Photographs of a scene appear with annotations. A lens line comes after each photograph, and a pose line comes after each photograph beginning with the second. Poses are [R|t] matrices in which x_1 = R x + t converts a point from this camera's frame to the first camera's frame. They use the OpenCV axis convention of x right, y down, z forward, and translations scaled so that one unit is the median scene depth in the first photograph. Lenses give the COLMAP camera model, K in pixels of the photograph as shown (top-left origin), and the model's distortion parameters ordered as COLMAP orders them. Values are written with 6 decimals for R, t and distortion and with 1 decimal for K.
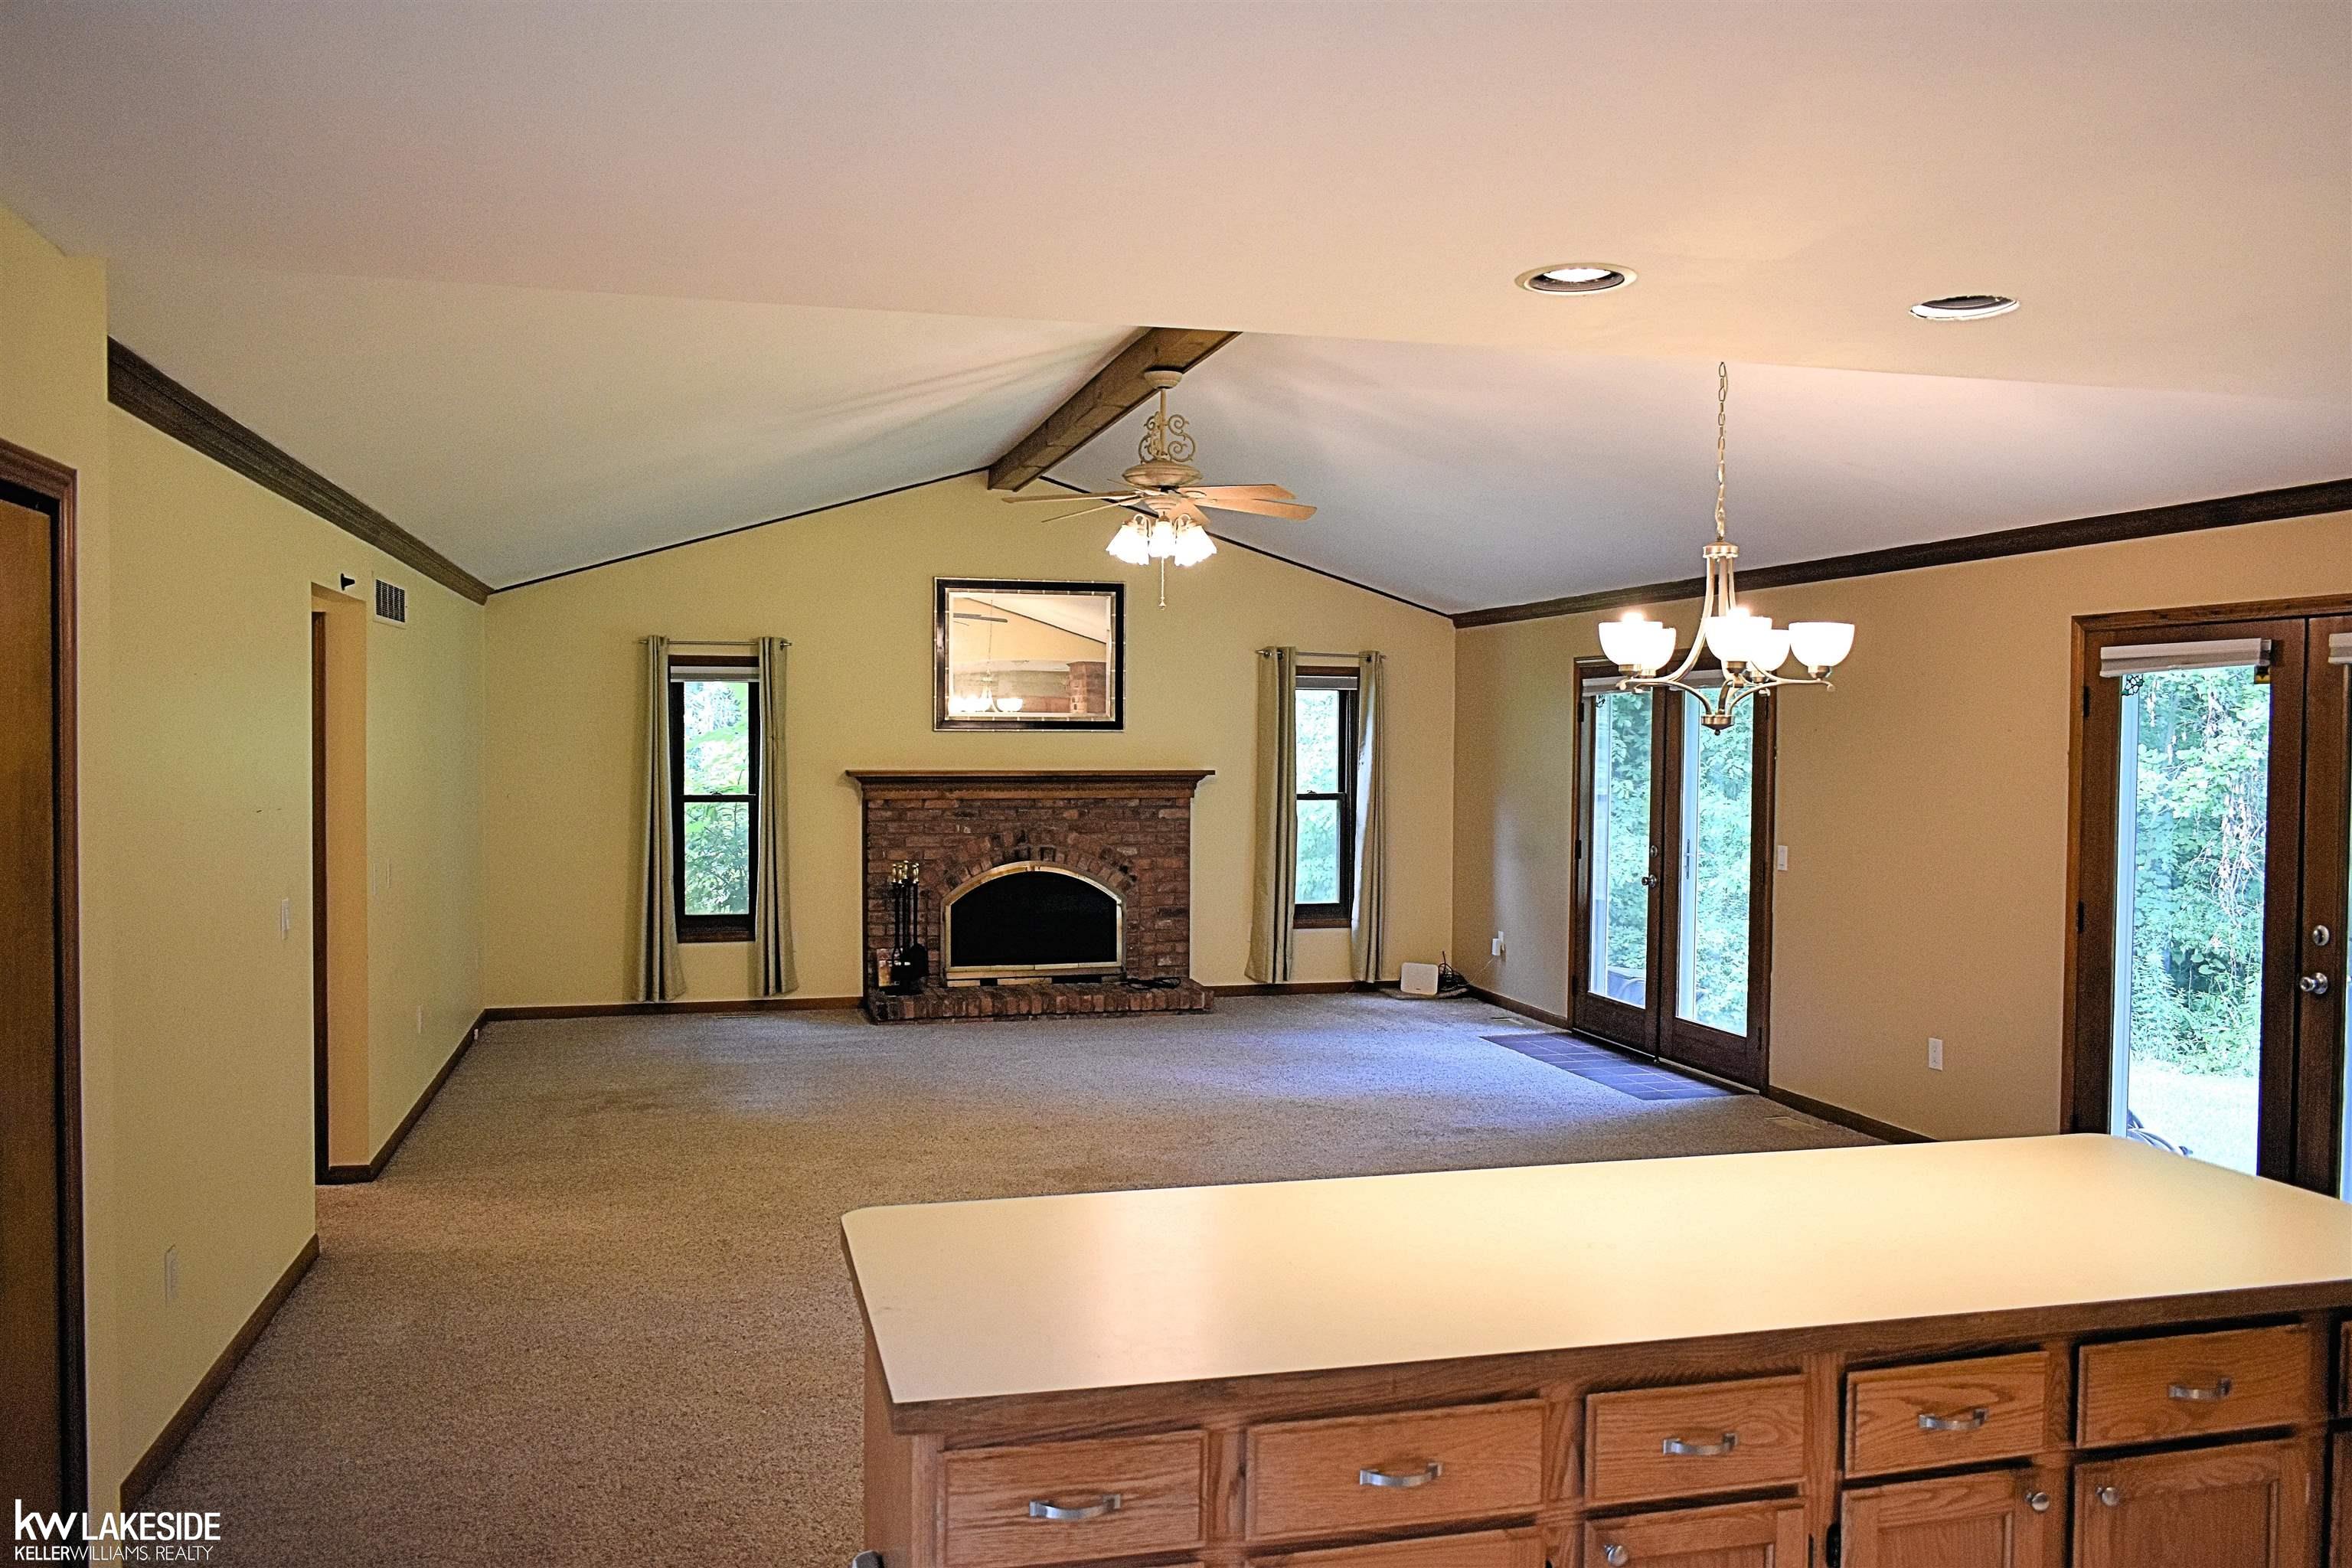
lens RADIAL K [[1813.2, 0, 1179.2], [0, 1813.2, 775.3], [0, 0, 1]] dist [-0.028134, 0.030561]
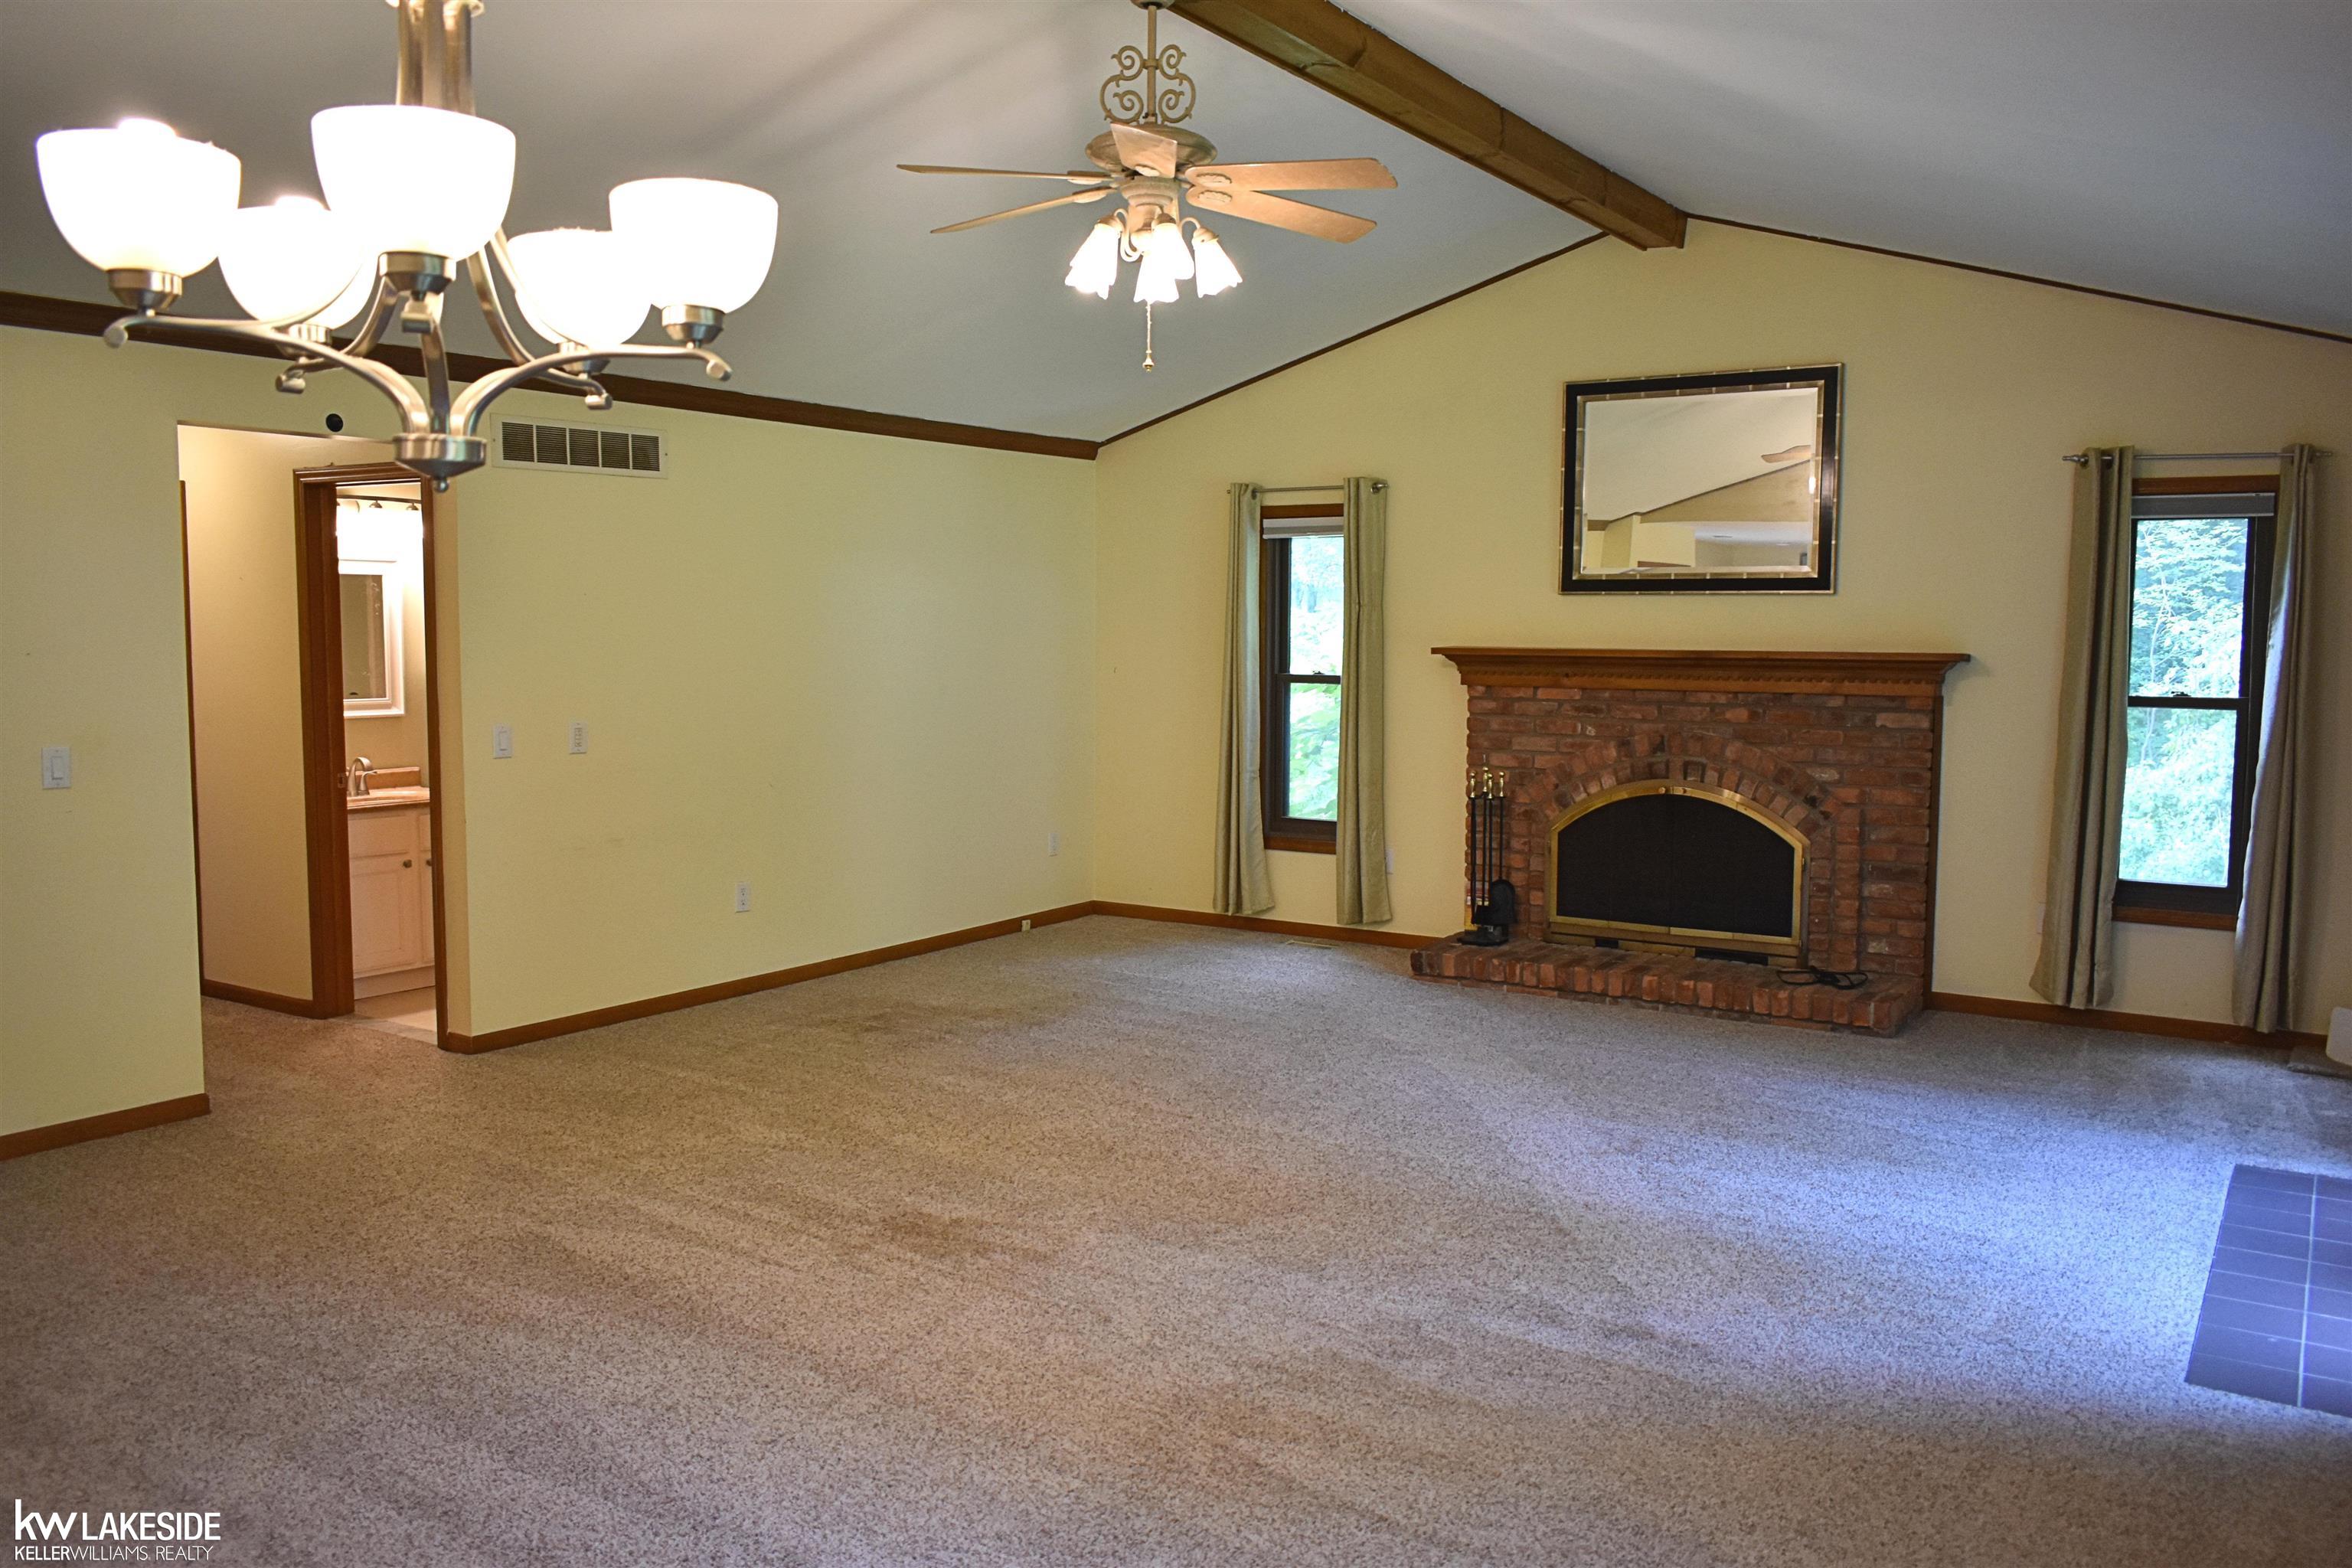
lens RADIAL K [[1813.2, 0, 1179.2], [0, 1813.2, 775.3], [0, 0, 1]] dist [-0.028134, 0.030561]
pose [[0.669691, 0.061305, -0.740106, 0.310139], [-0.020023, 0.997715, 0.064526, 0.004413], [0.742370, -0.028394, 0.669388, 0.392553]]
